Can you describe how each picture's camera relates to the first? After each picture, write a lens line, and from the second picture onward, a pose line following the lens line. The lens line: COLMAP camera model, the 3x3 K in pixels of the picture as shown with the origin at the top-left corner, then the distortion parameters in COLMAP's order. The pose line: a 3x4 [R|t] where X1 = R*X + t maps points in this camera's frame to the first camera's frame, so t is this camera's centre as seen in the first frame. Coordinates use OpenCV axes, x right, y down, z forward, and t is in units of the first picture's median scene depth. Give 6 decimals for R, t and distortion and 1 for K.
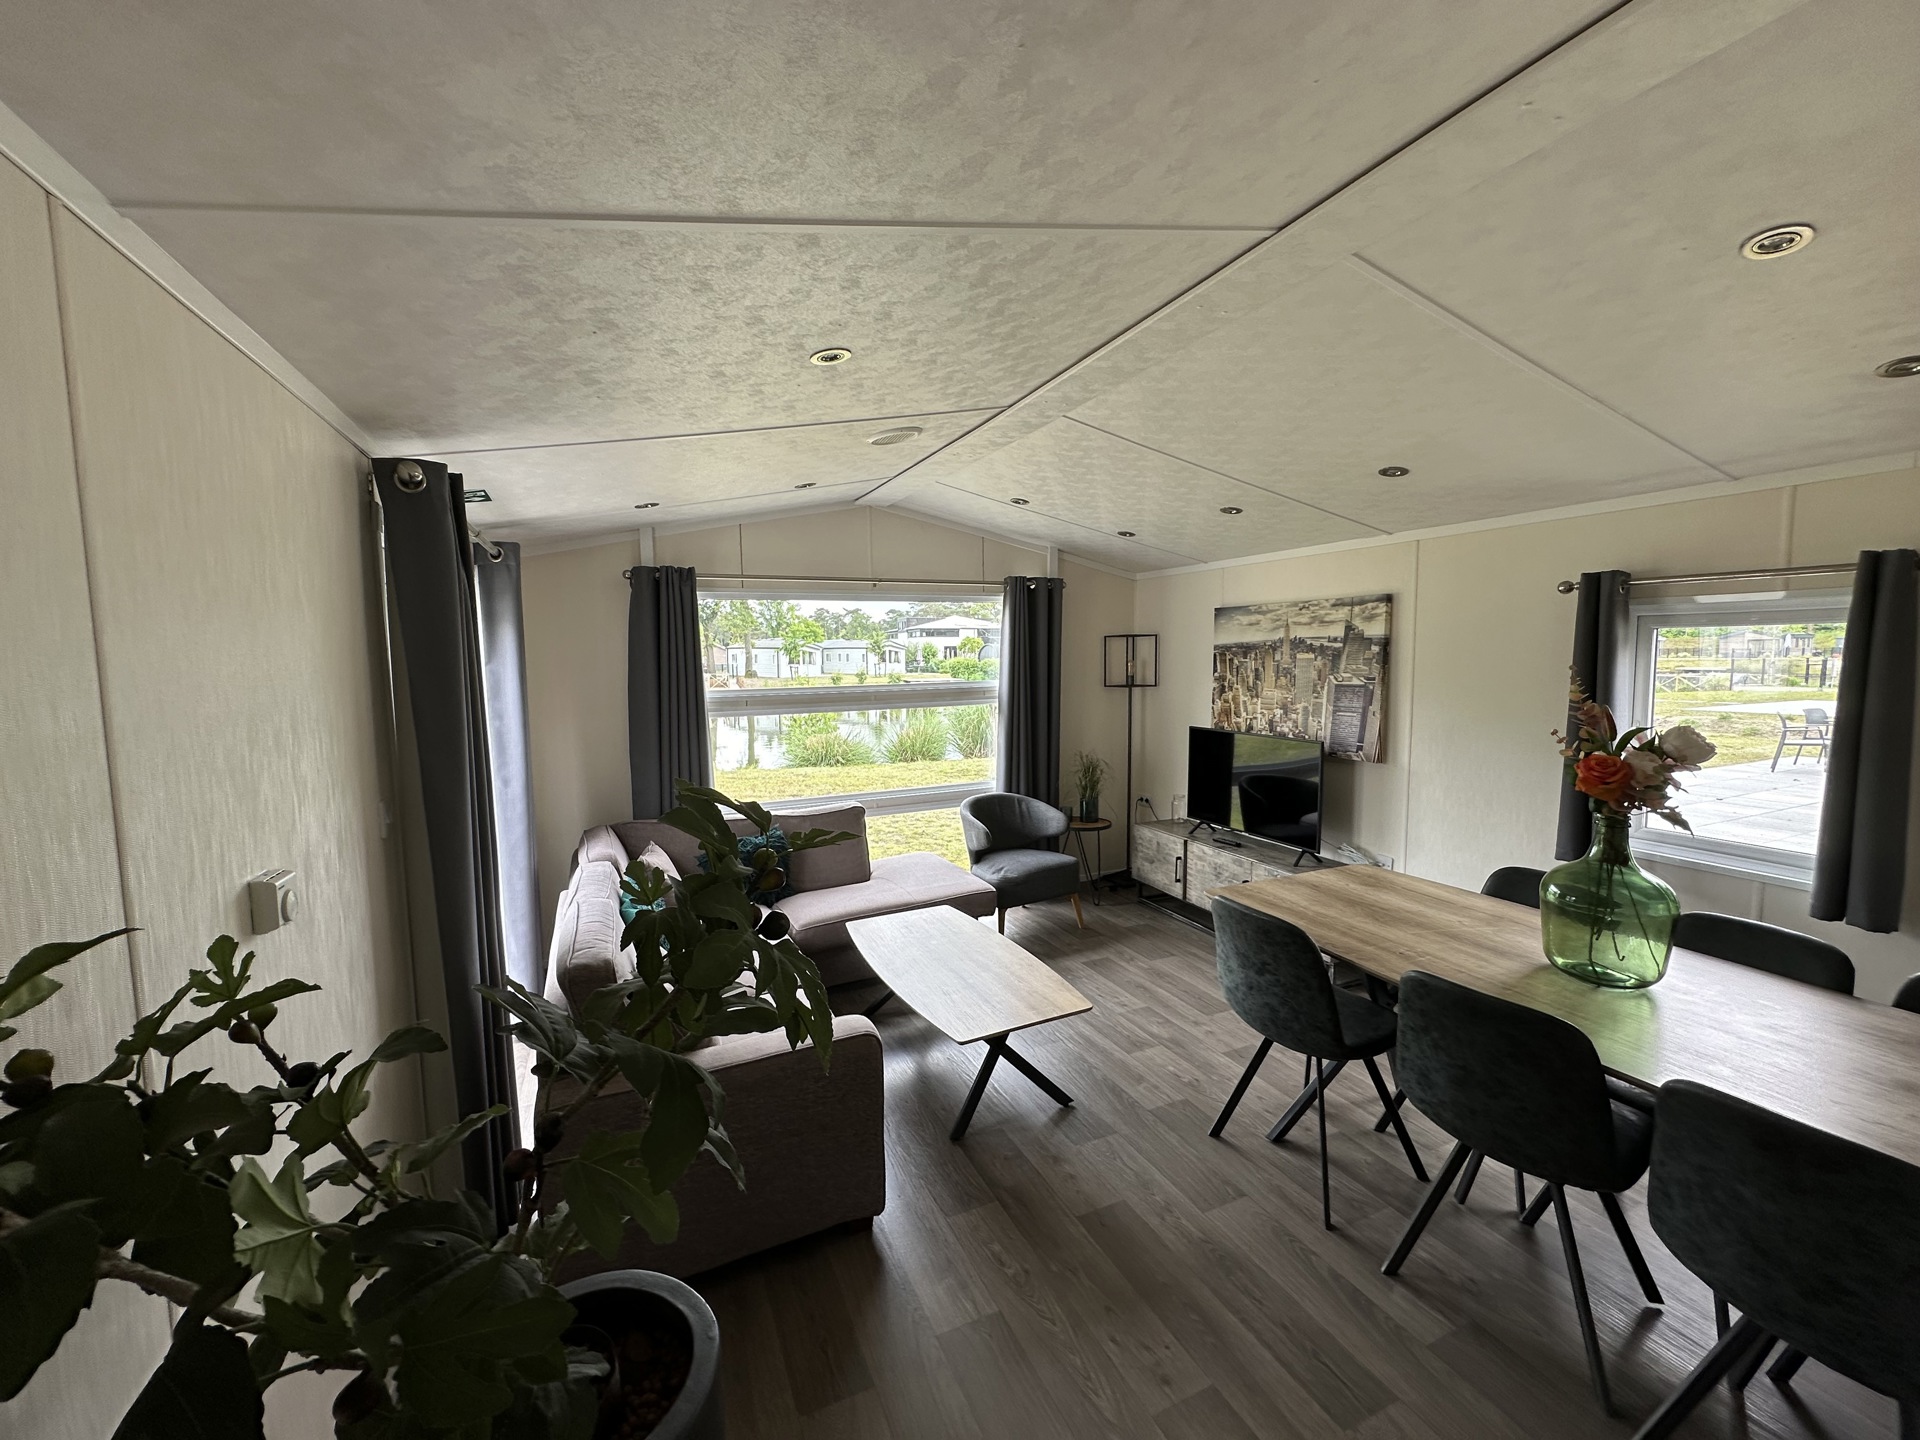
lens RADIAL K [[767.8, 0, 962.6], [0, 767.8, 718.4], [0, 0, 1]] dist [-0.003229, -0.000555]
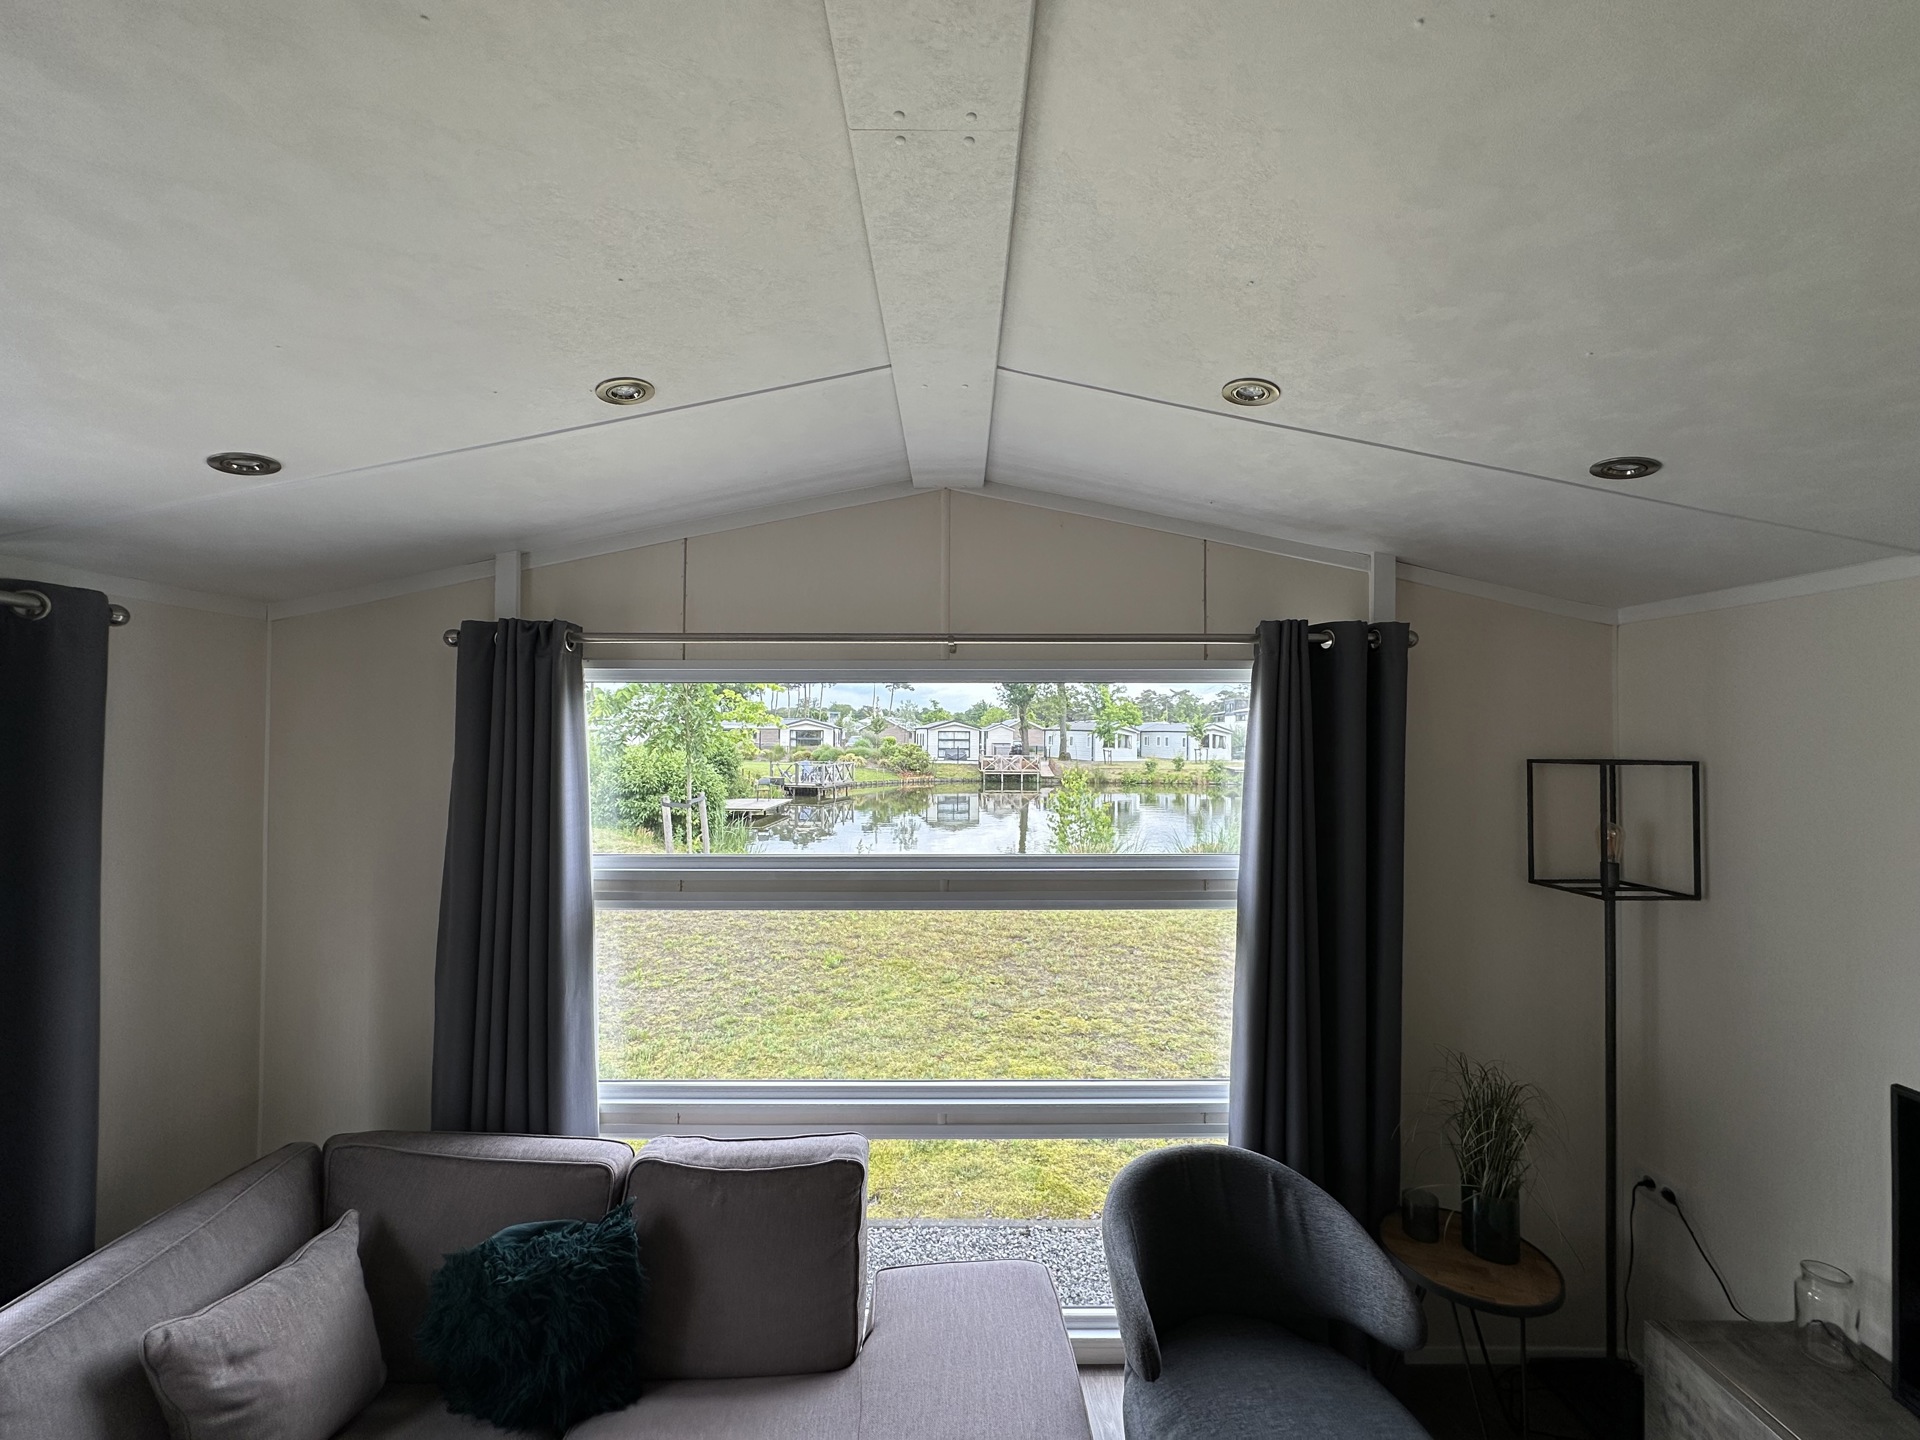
lens RADIAL K [[767.8, 0, 959.7], [0, 767.8, 714.8], [0, 0, 1]] dist [-0.003229, -0.000555]
pose [[0.911935, 0.008976, -0.410237, 0.077196], [-0.054123, 0.993657, -0.098572, -0.076923], [0.406750, 0.112095, 0.906636, 0.515402]]
